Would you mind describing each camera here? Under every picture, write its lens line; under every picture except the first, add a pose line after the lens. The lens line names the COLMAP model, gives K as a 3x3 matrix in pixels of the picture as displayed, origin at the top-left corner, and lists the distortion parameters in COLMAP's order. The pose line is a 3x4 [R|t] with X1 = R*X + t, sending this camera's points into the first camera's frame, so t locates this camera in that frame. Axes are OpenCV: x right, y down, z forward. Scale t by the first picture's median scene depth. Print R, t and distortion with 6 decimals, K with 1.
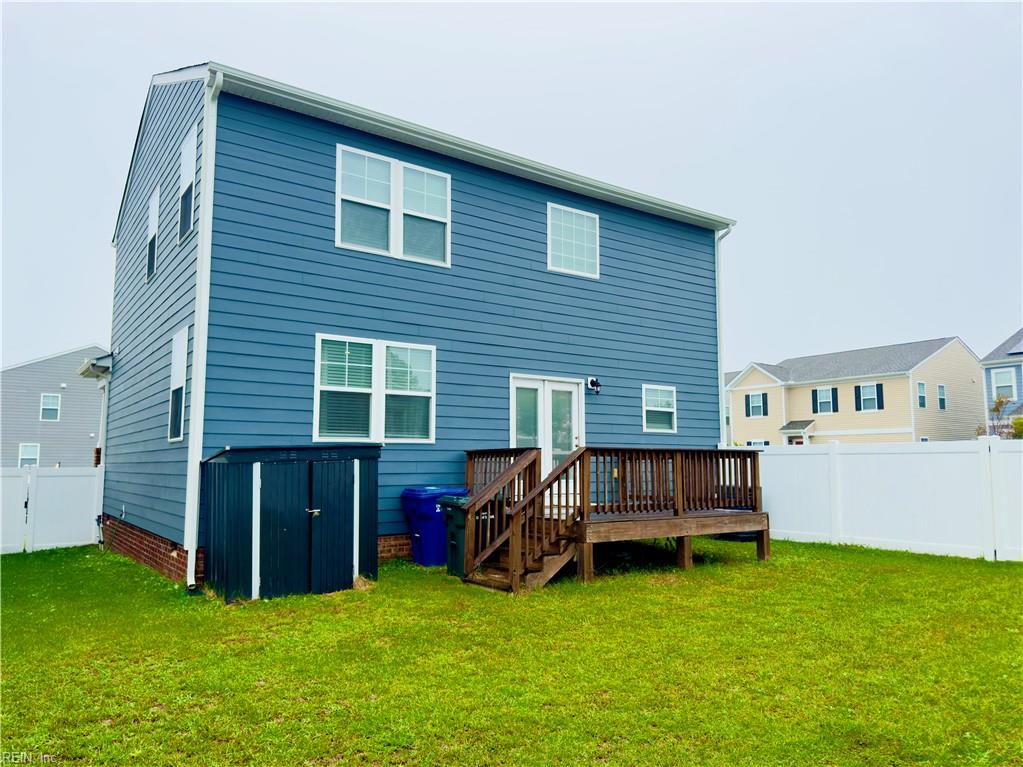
lens RADIAL K [[728.5, 0, 511.5], [0, 728.5, 383.5], [0, 0, 1]] dist [0.102448, 0.000299]
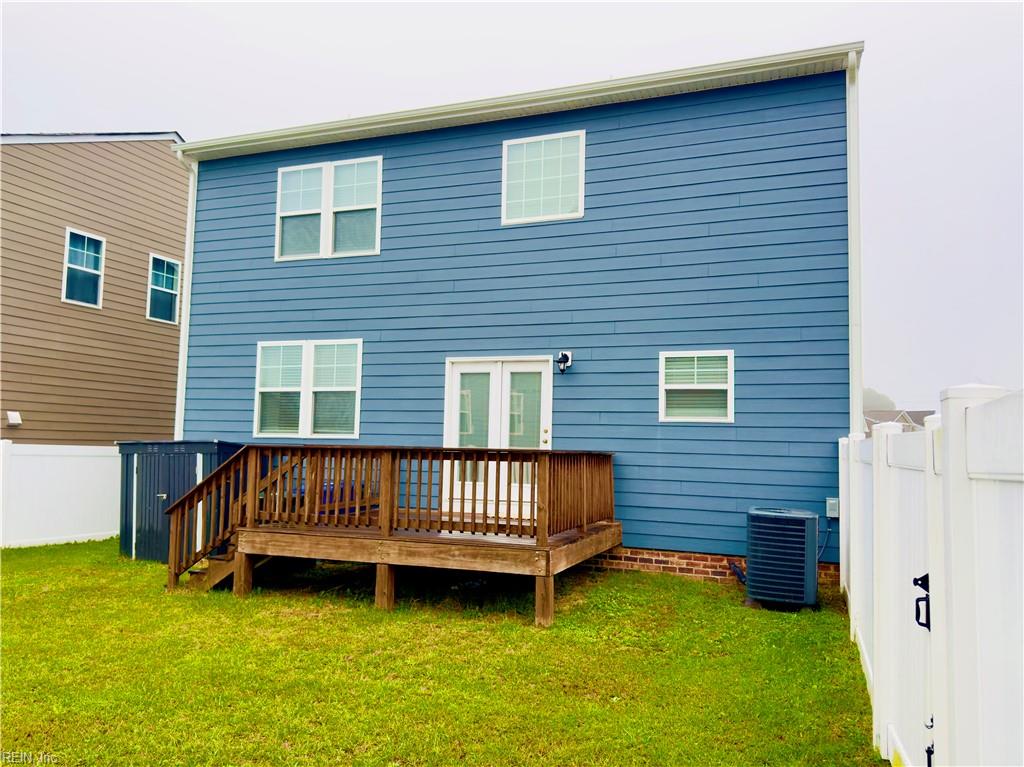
lens RADIAL K [[728.6, 0, 514.3], [0, 728.6, 393.6], [0, 0, 1]] dist [0.062966, -0.000354]
pose [[0.566141, -0.049009, -0.822850, 0.811235], [0.068650, 0.997566, -0.012183, 0.047639], [0.821445, -0.049591, 0.568128, 0.611692]]
